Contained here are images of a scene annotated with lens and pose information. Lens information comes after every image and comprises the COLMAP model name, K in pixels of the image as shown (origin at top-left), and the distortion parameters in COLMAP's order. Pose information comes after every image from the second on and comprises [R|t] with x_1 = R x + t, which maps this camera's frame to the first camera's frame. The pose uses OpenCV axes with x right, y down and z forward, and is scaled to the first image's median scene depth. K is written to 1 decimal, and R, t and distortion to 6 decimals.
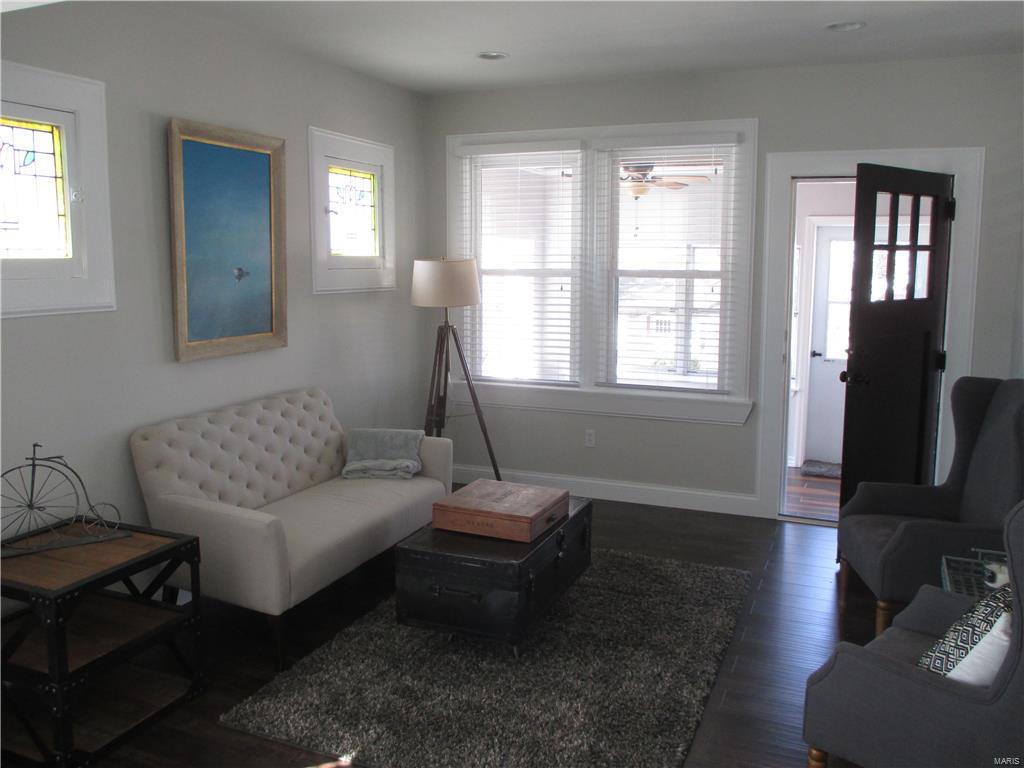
lens RADIAL K [[839.8, 0, 516.9], [0, 839.8, 365.5], [0, 0, 1]] dist [-0.034639, -0.009812]
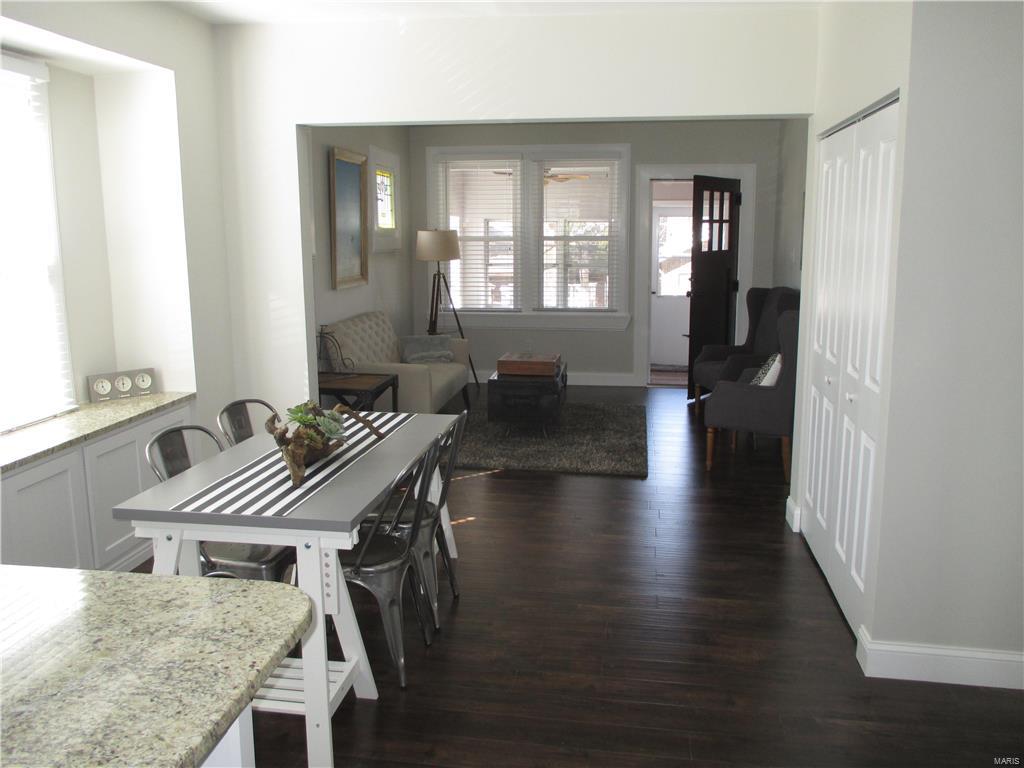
lens RADIAL K [[839.8, 0, 516.9], [0, 839.8, 365.5], [0, 0, 1]] dist [-0.034639, -0.009812]
pose [[0.967960, -0.044817, 0.247071, -0.382625], [0.037560, 0.998715, 0.034010, 0.084374], [-0.248278, -0.023640, 0.968400, -0.601099]]
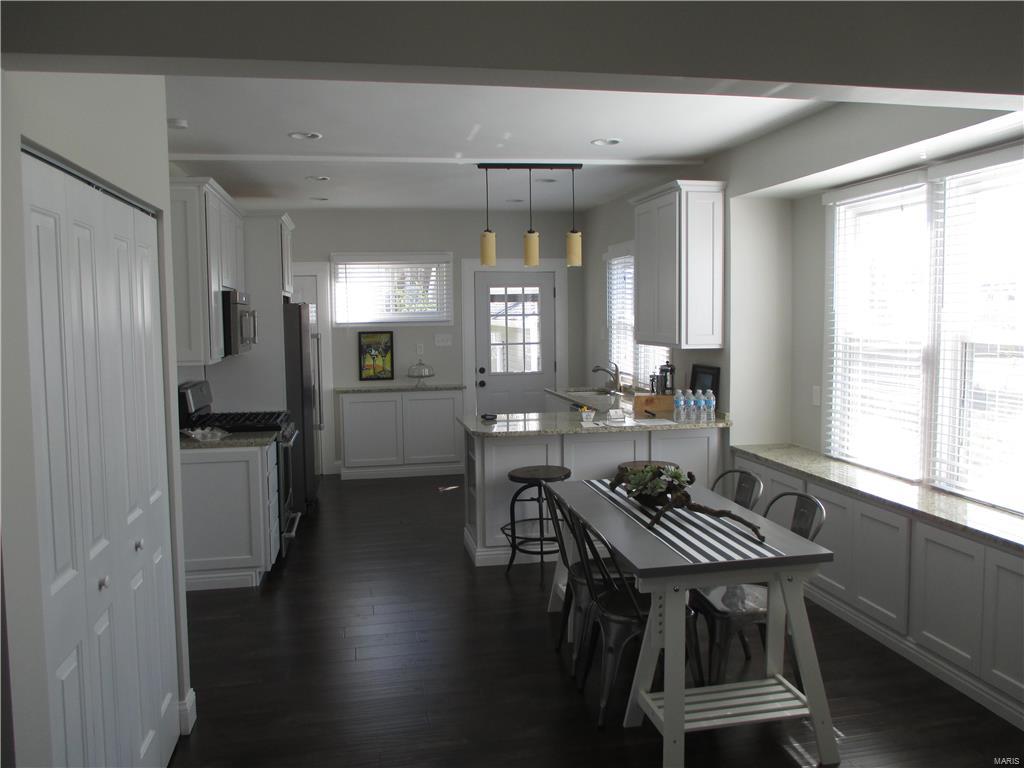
lens RADIAL K [[839.8, 0, 516.9], [0, 839.8, 365.5], [0, 0, 1]] dist [-0.034639, -0.009812]
pose [[-0.826806, 0.046556, -0.560557, 0.180919], [-0.061445, 0.983129, 0.172282, -0.091863], [0.559120, 0.176887, -0.809997, 0.632550]]
